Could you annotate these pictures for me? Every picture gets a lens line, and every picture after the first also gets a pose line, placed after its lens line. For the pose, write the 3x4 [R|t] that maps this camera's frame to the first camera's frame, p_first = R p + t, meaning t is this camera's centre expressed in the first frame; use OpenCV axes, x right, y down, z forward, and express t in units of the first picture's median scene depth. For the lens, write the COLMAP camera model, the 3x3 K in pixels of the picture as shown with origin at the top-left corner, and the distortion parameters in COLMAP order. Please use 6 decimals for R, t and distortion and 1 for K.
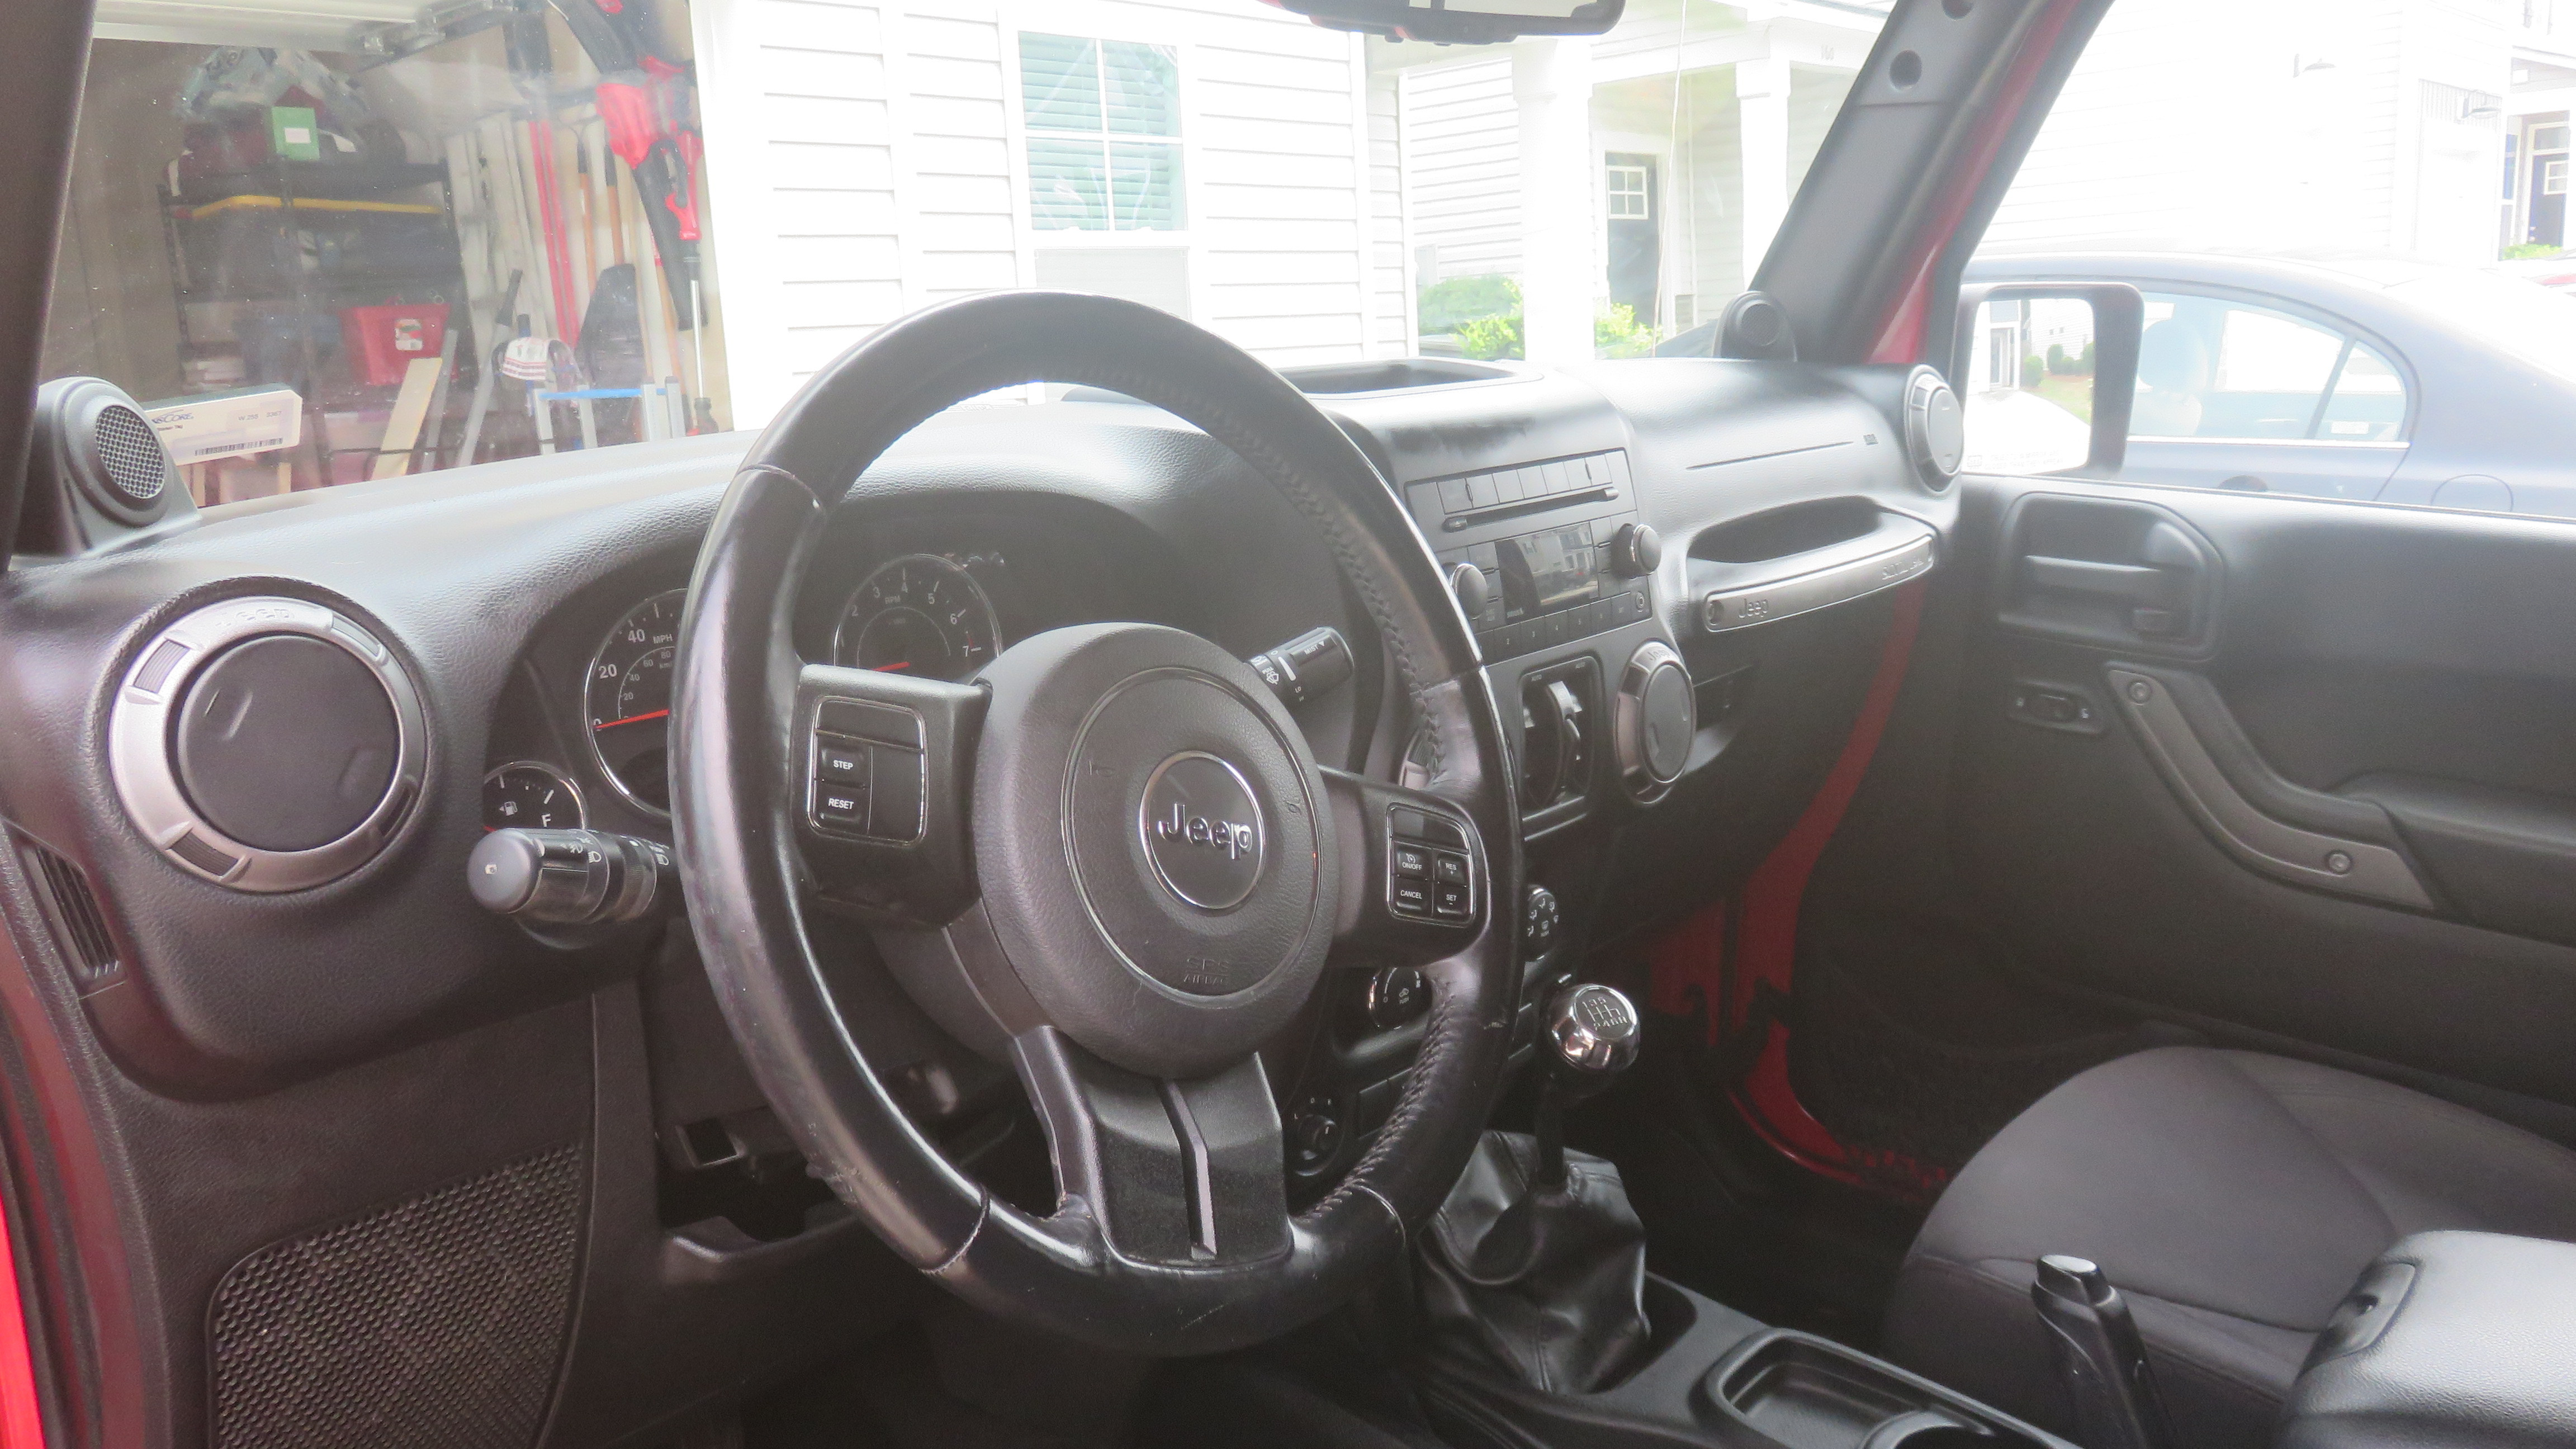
lens RADIAL K [[1972.6, 0, 1288.0], [0, 1972.6, 724.5], [0, 0, 1]] dist [0.007434, -0.004268]
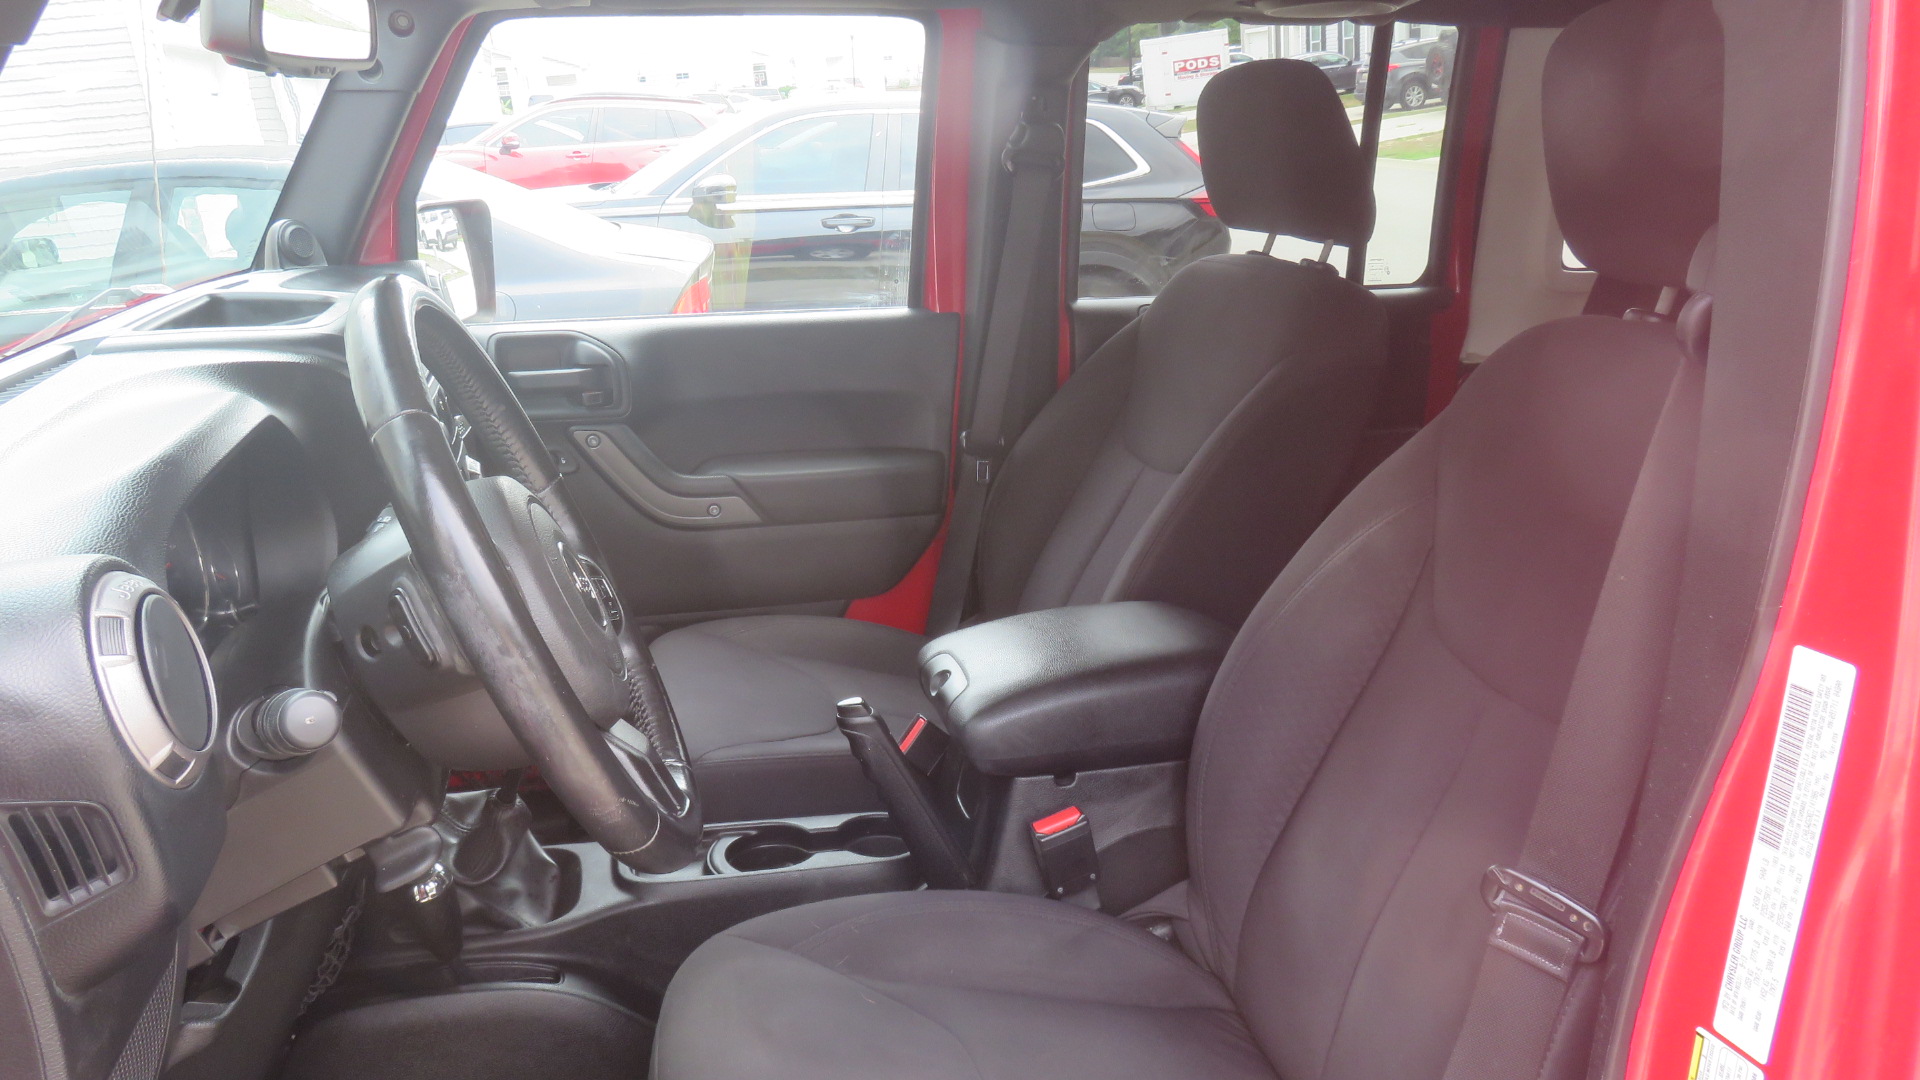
lens RADIAL K [[1470.3, 0, 960.0], [0, 1470.3, 540.0], [0, 0, 1]] dist [0.007434, -0.004268]
pose [[0.580011, -0.236844, 0.779418, -0.415742], [0.210819, 0.967846, 0.137219, -0.043745], [-0.786856, 0.084727, 0.611293, -0.016500]]
